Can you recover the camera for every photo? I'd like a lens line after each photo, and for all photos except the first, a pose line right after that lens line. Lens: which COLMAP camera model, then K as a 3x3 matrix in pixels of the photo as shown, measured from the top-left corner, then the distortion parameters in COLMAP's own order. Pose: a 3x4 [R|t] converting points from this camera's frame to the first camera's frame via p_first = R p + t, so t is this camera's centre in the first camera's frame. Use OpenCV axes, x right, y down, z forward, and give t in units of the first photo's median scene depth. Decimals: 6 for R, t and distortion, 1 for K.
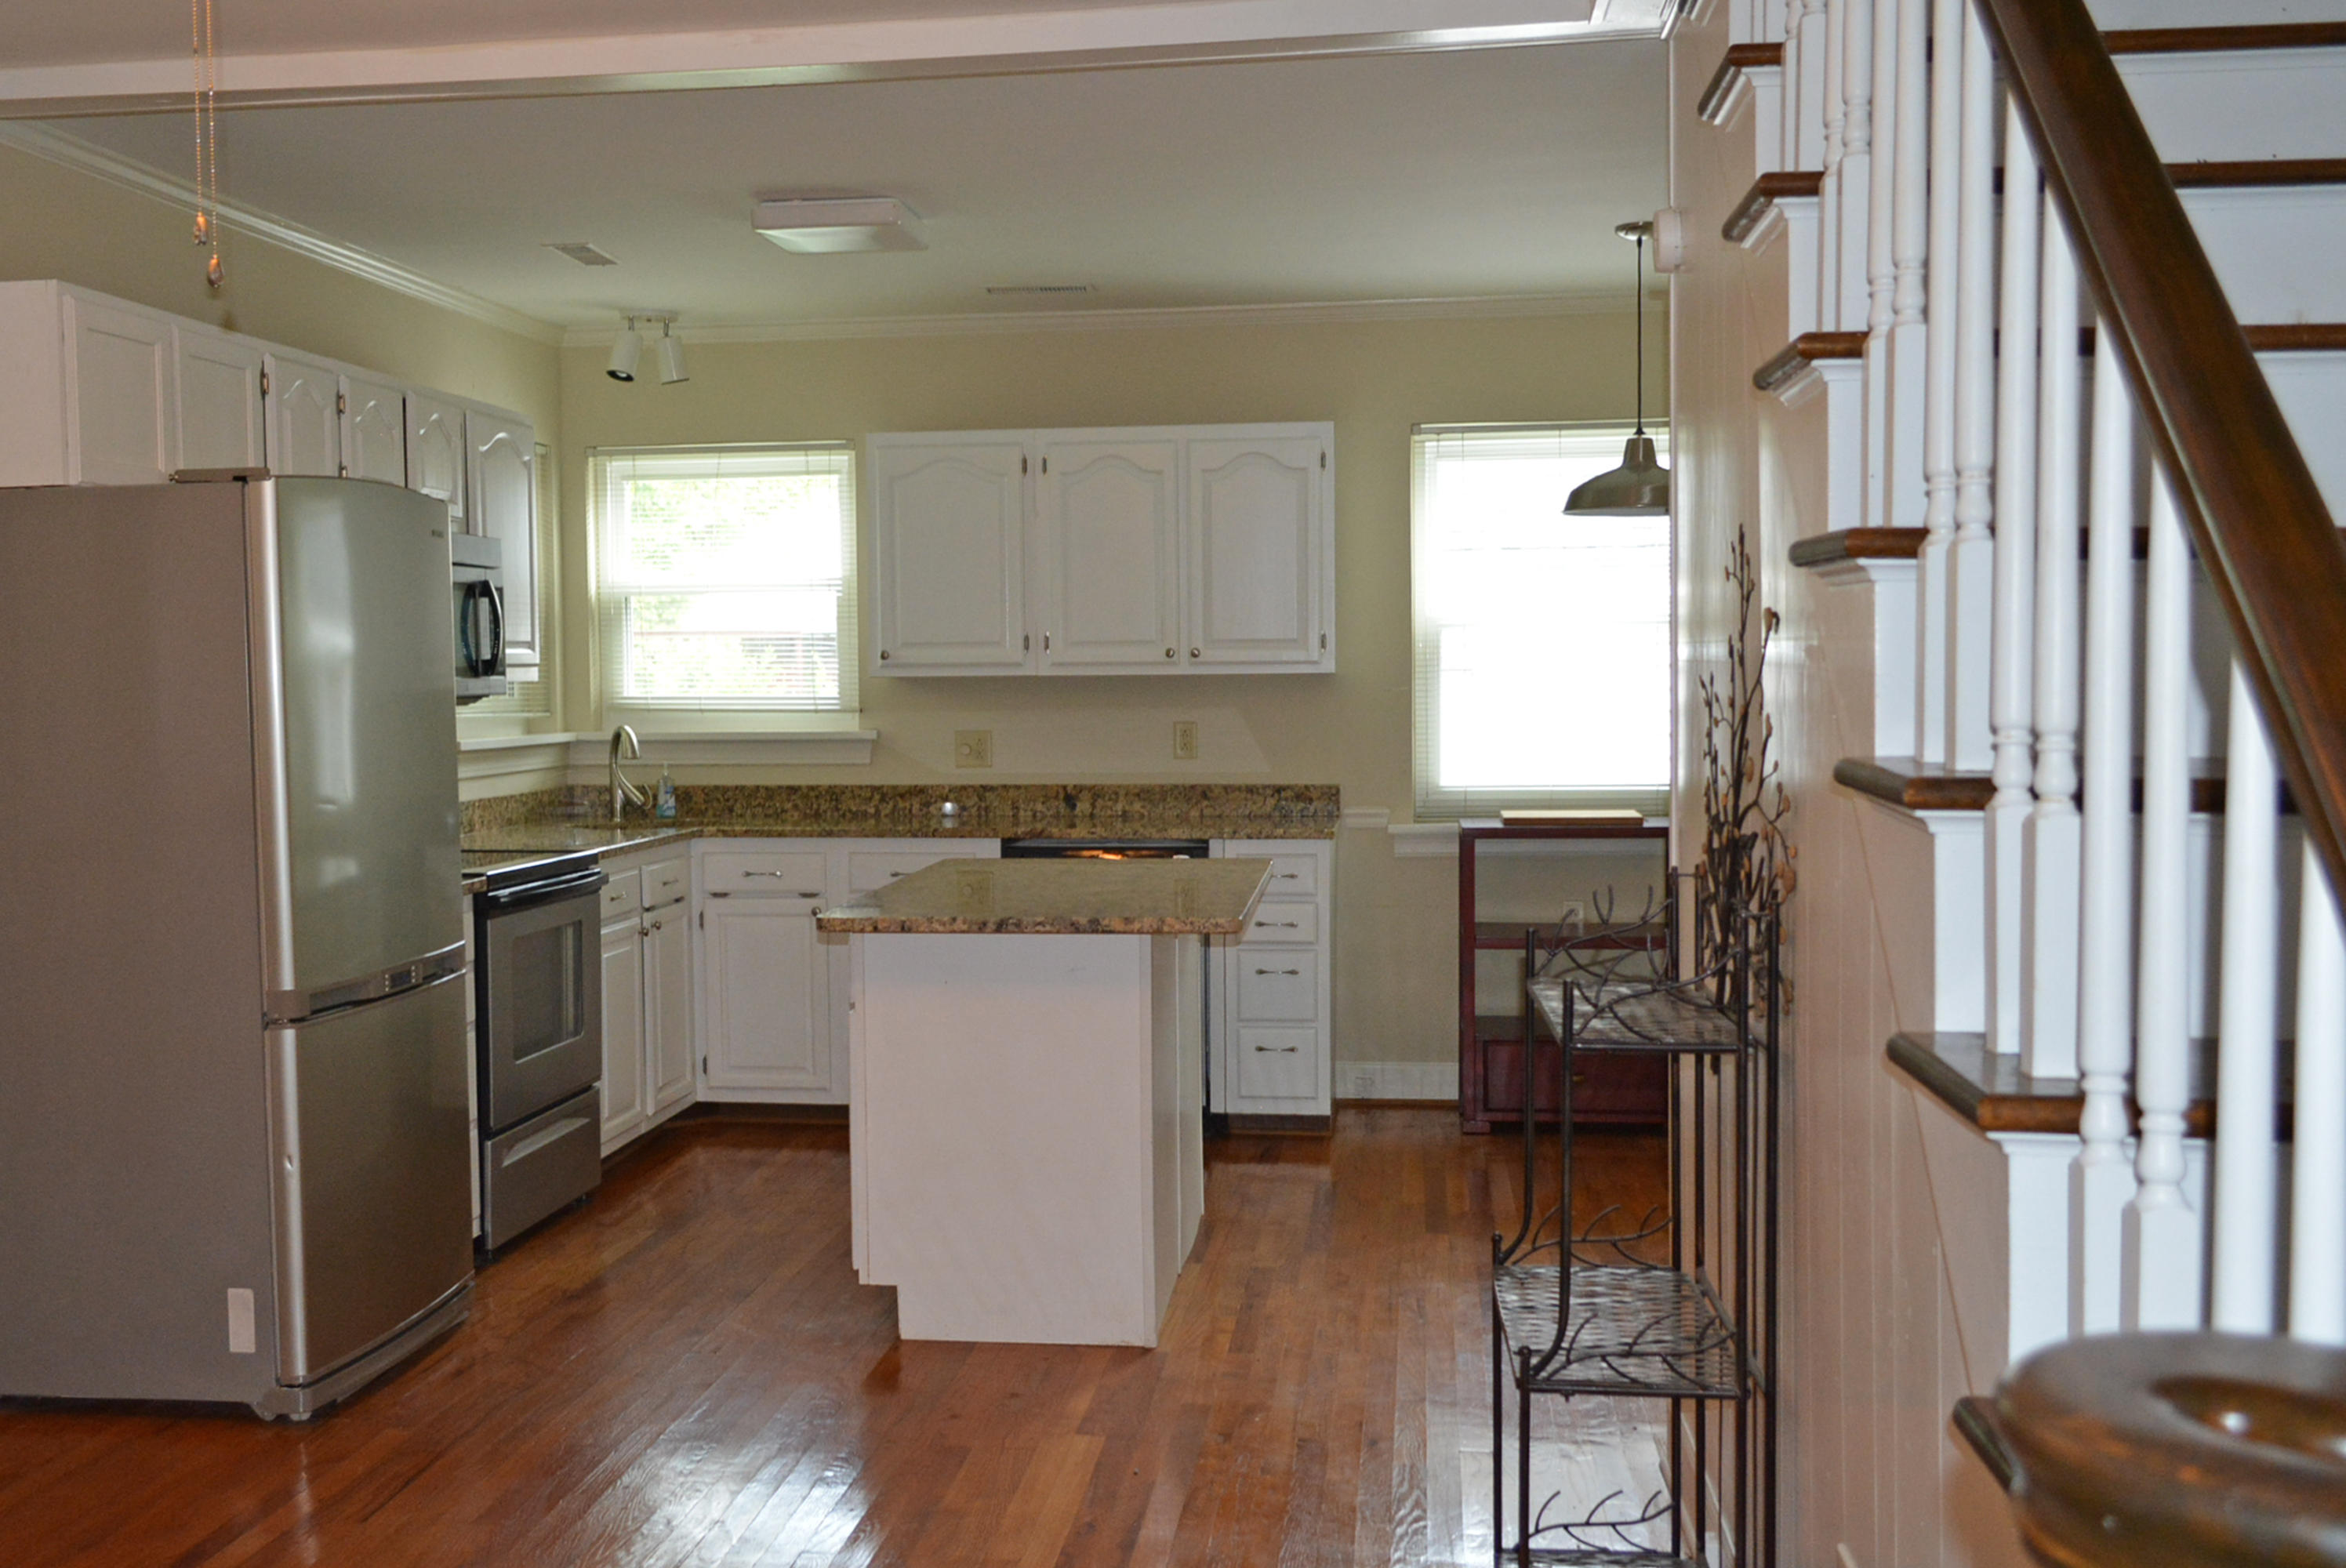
lens RADIAL K [[1831.3, 0, 1179.9], [0, 1831.3, 796.5], [0, 0, 1]] dist [-0.007912, 0.002679]
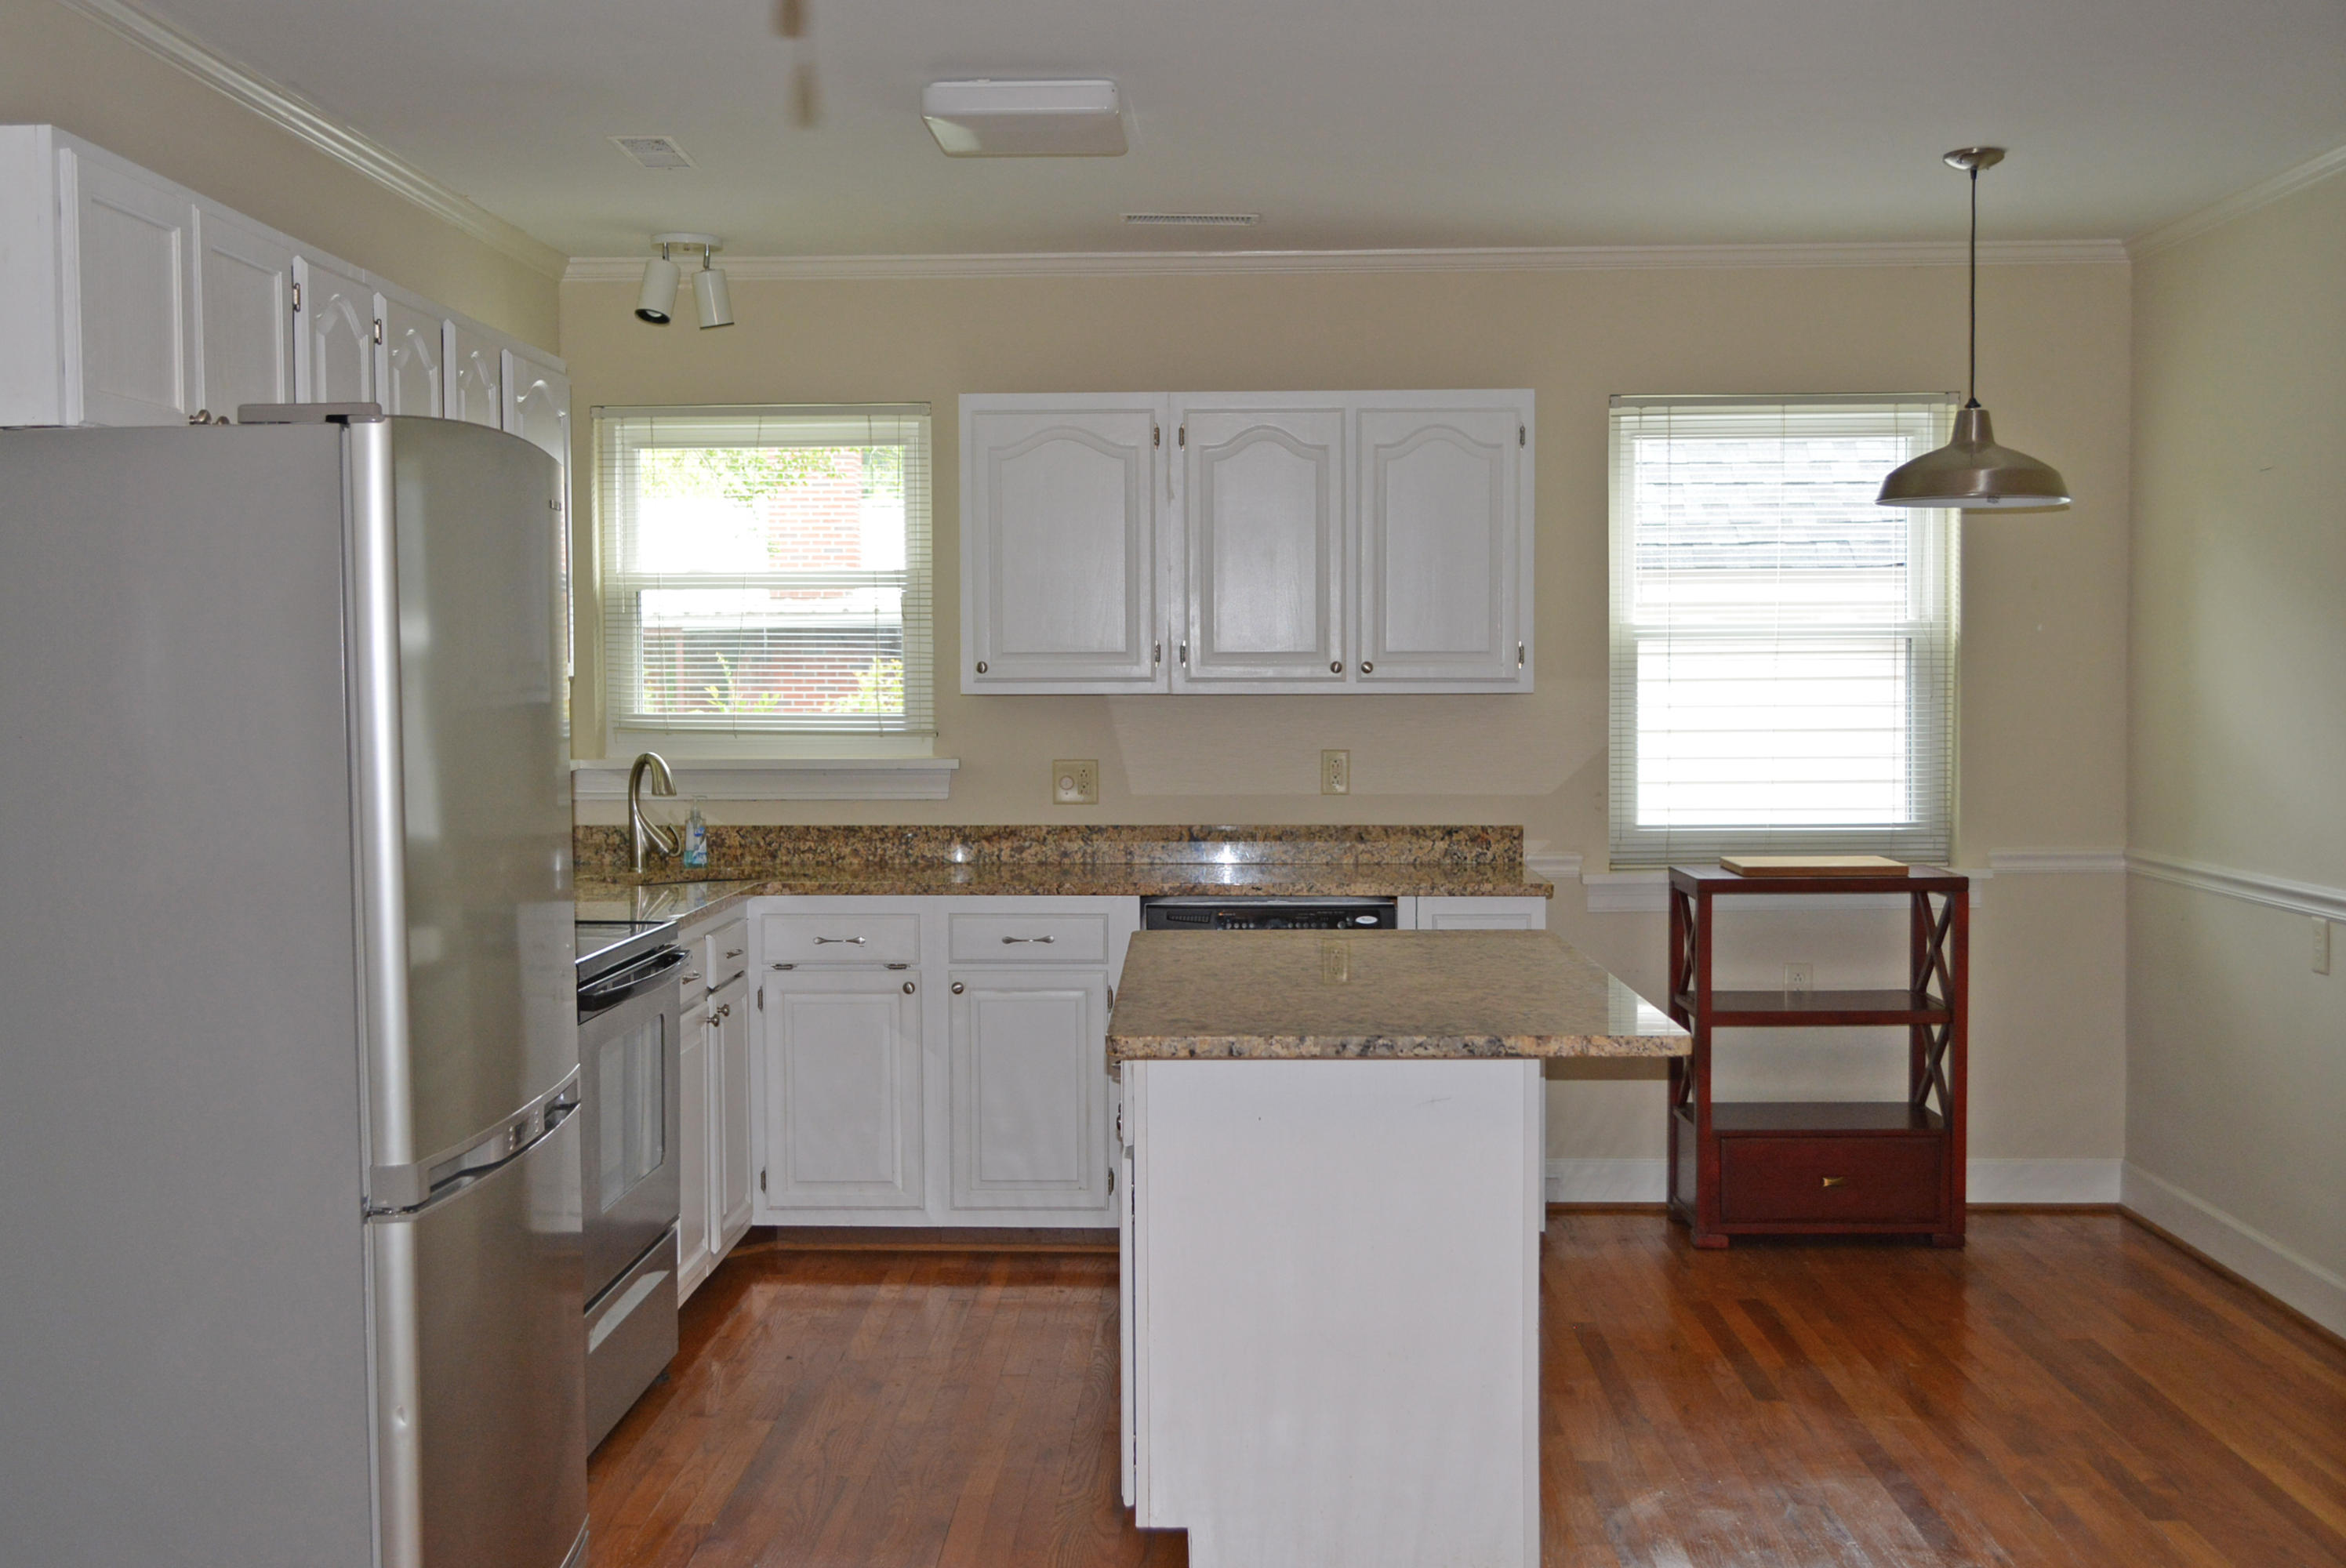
lens RADIAL K [[1918.7, 0, 1172.6], [0, 1918.7, 789.1], [0, 0, 1]] dist [-0.009481, -0.001510]
pose [[0.996684, 0.000840, 0.081371, -0.148755], [-0.000245, 0.999973, -0.007325, -0.017297], [-0.081375, 0.007281, 0.996657, 0.149771]]
